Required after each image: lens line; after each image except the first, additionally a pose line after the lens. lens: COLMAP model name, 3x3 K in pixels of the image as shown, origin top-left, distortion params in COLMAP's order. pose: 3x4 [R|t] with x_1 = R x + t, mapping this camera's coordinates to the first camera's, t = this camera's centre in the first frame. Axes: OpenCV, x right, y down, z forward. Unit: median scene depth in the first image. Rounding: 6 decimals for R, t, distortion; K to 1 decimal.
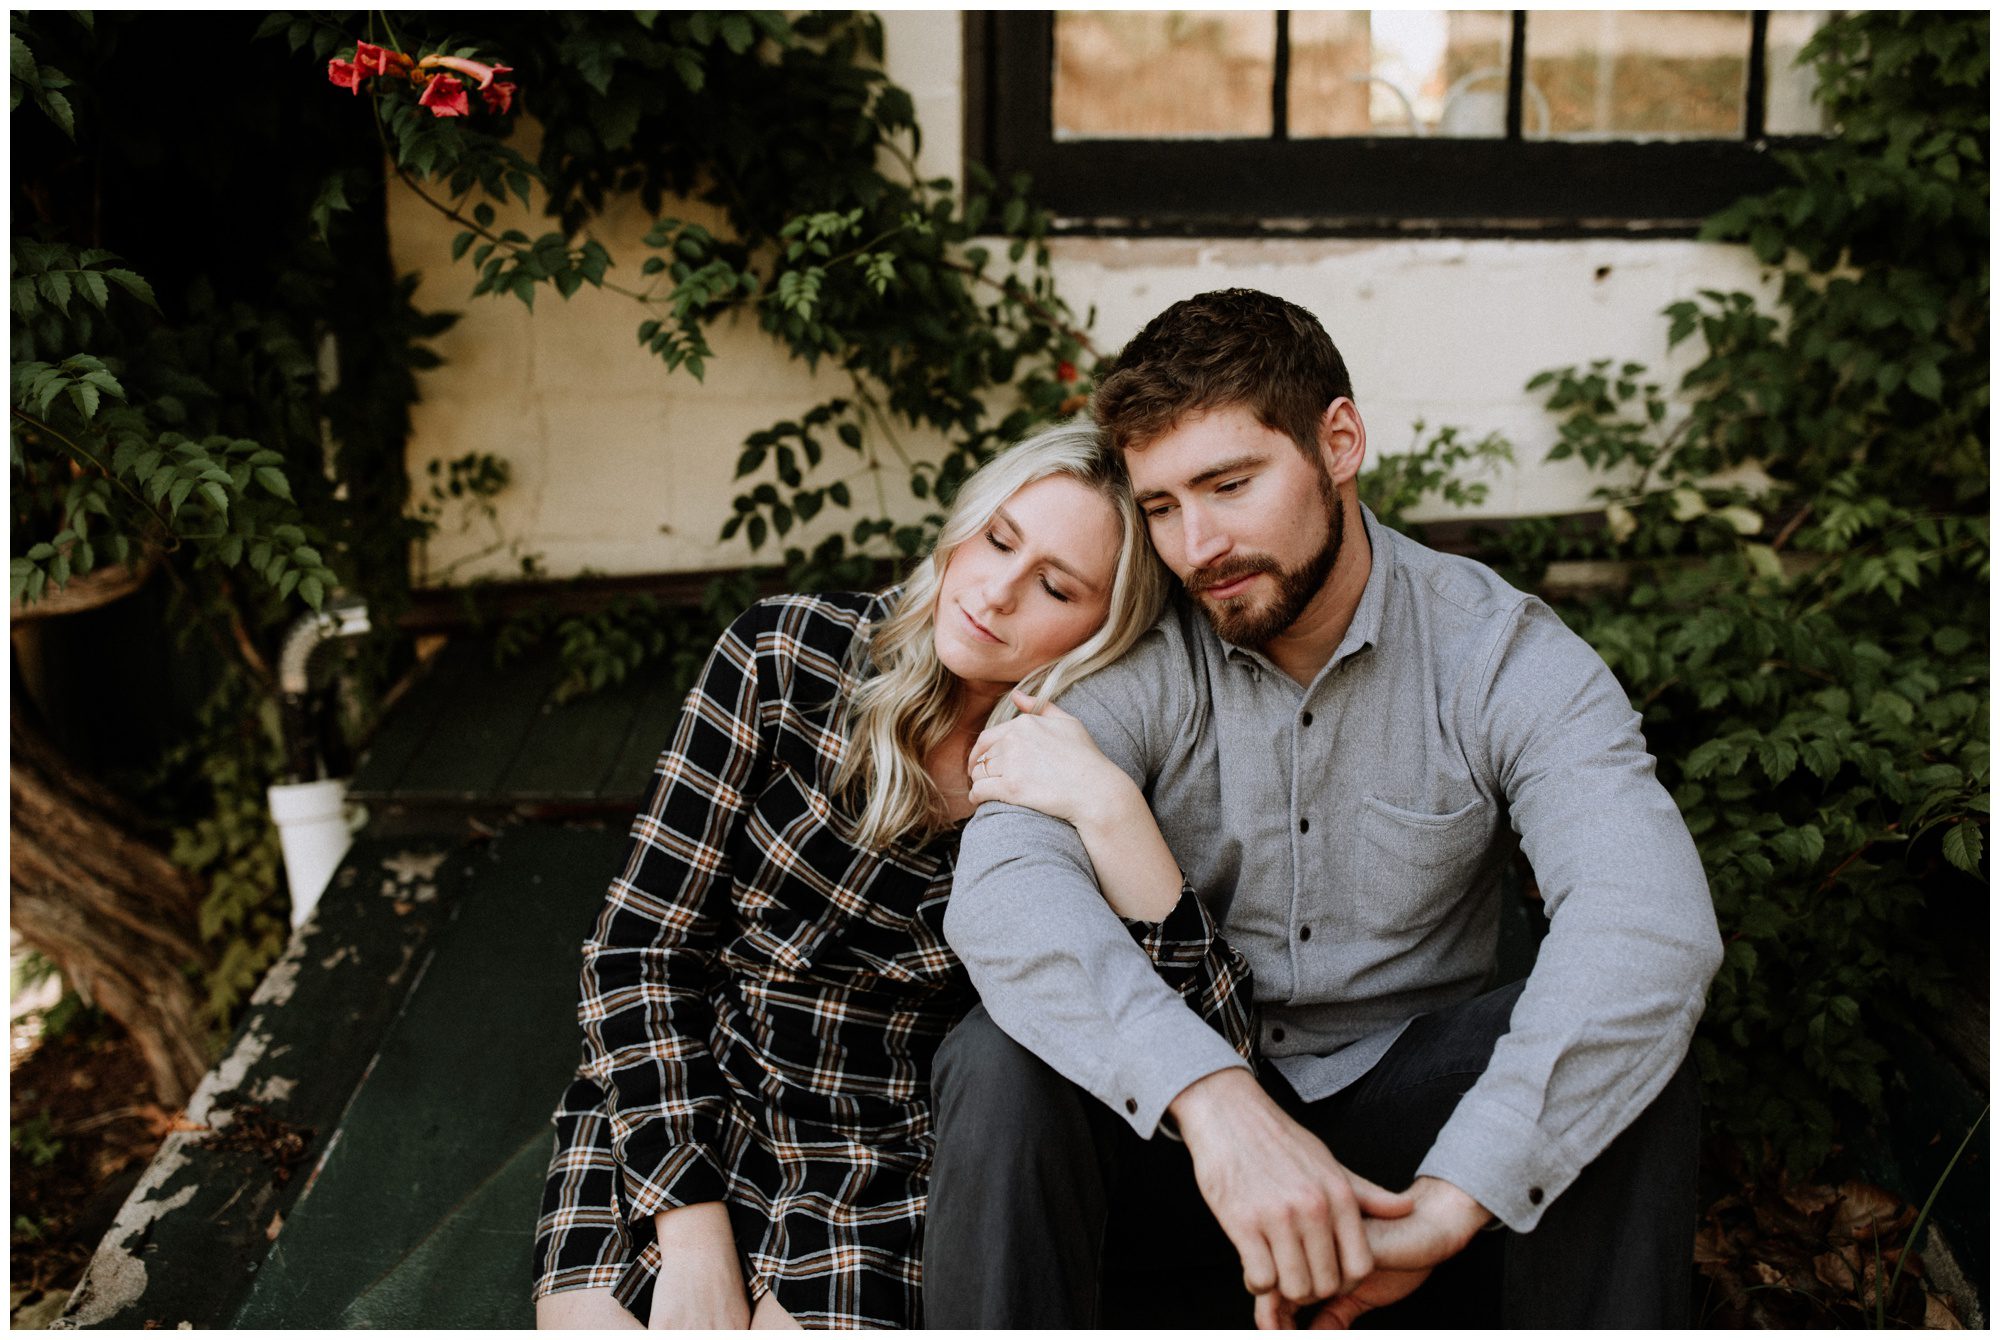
lens RADIAL K [[1985.5, 0, 1000.0], [0, 1985.5, 670.0], [0, 0, 1]] dist [-0.000836, -0.006495]
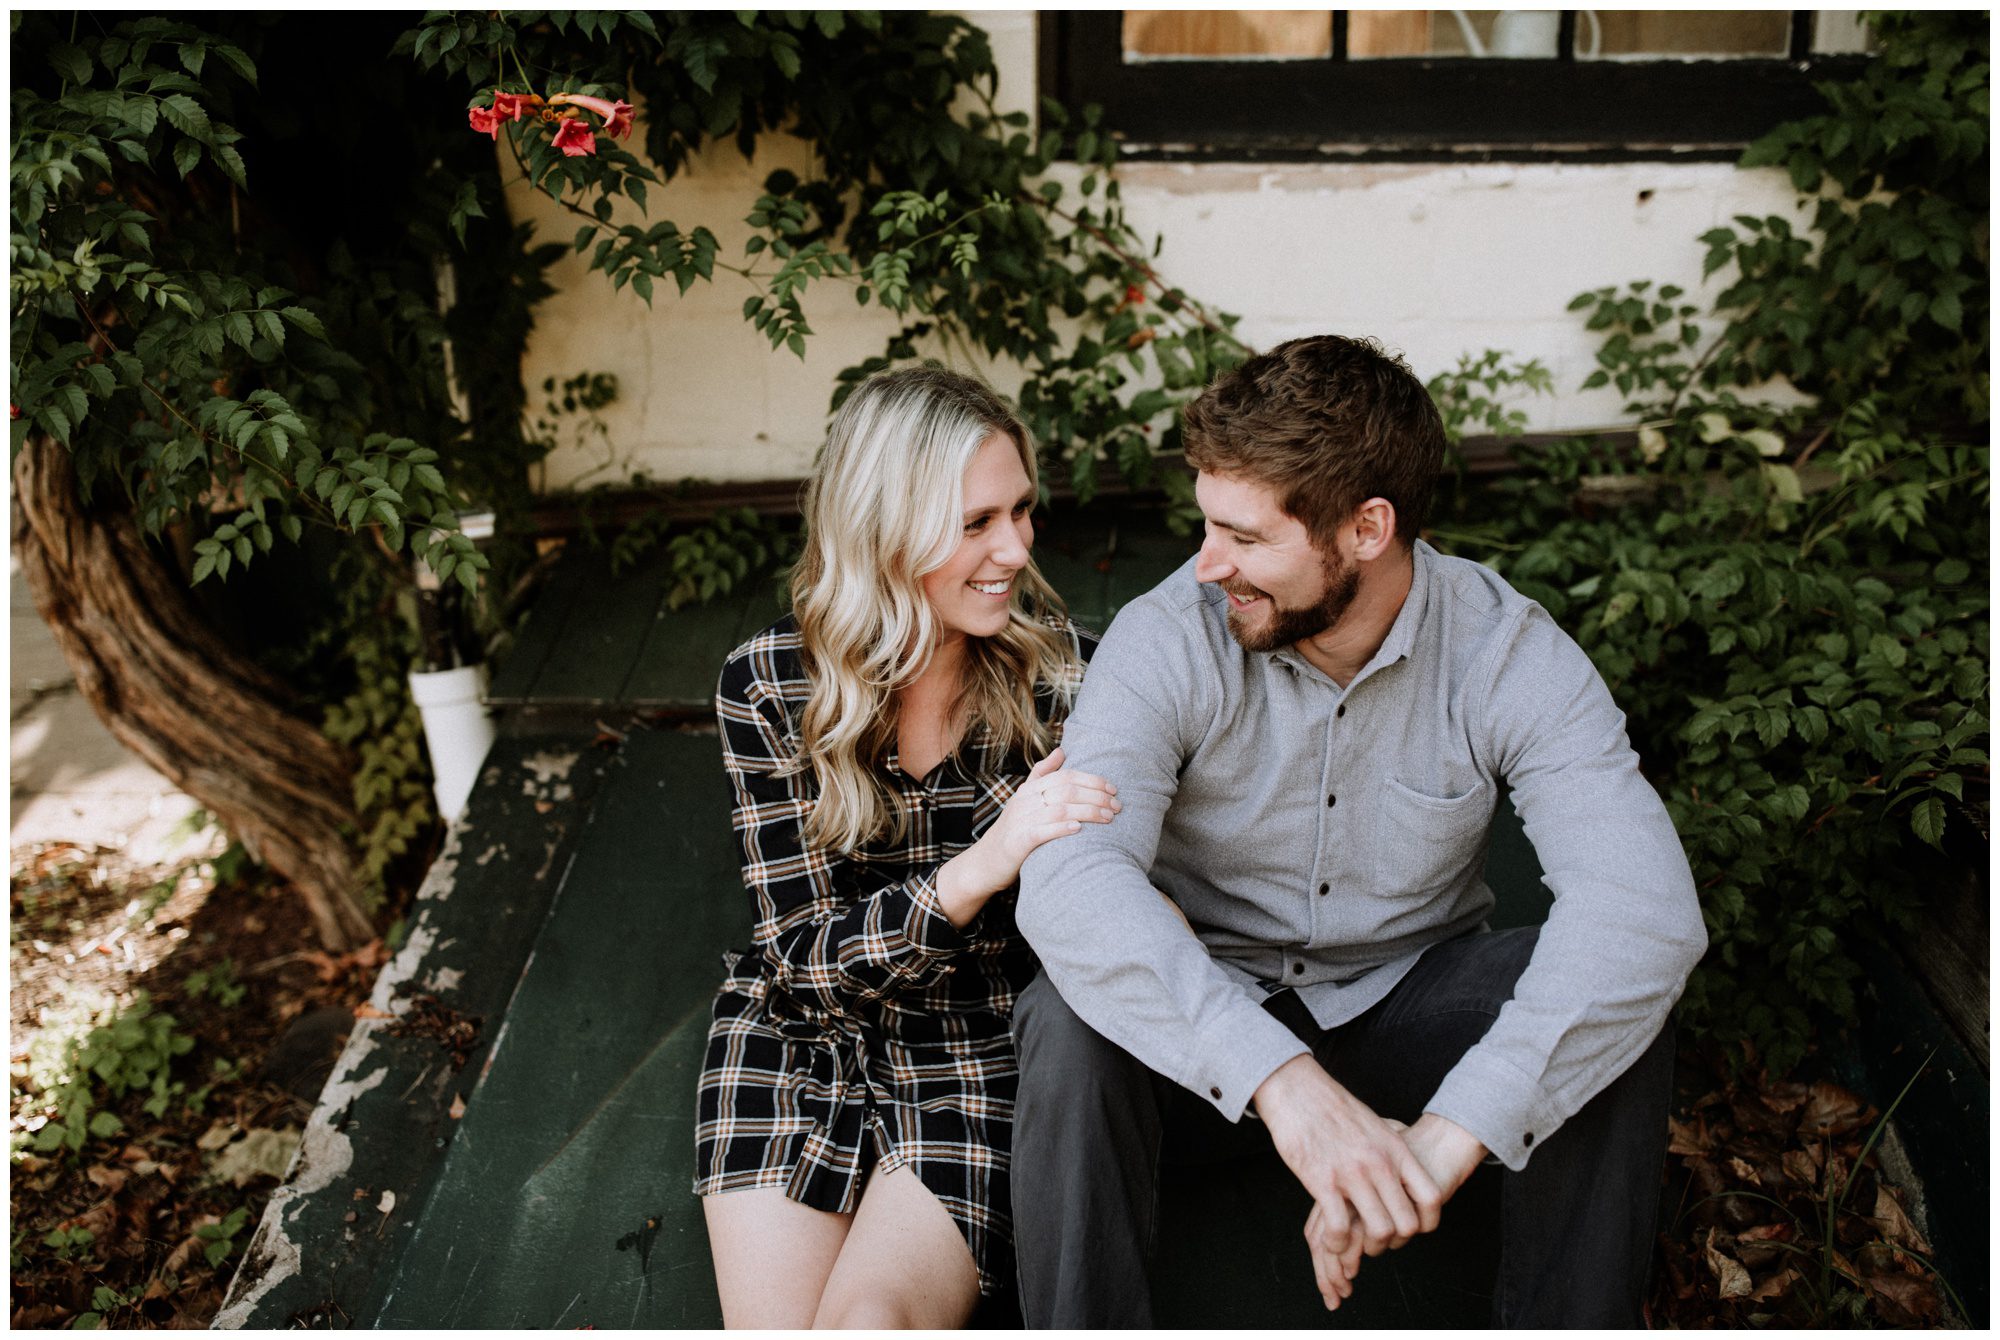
lens RADIAL K [[1932.6, 0, 996.6], [0, 1932.6, 680.1], [0, 0, 1]] dist [-0.000829, -0.003820]
pose [[0.999466, -0.000472, -0.032668, -0.007166], [0.004867, 0.990892, 0.134568, -0.091095], [0.032307, -0.134655, 0.990366, -0.063818]]
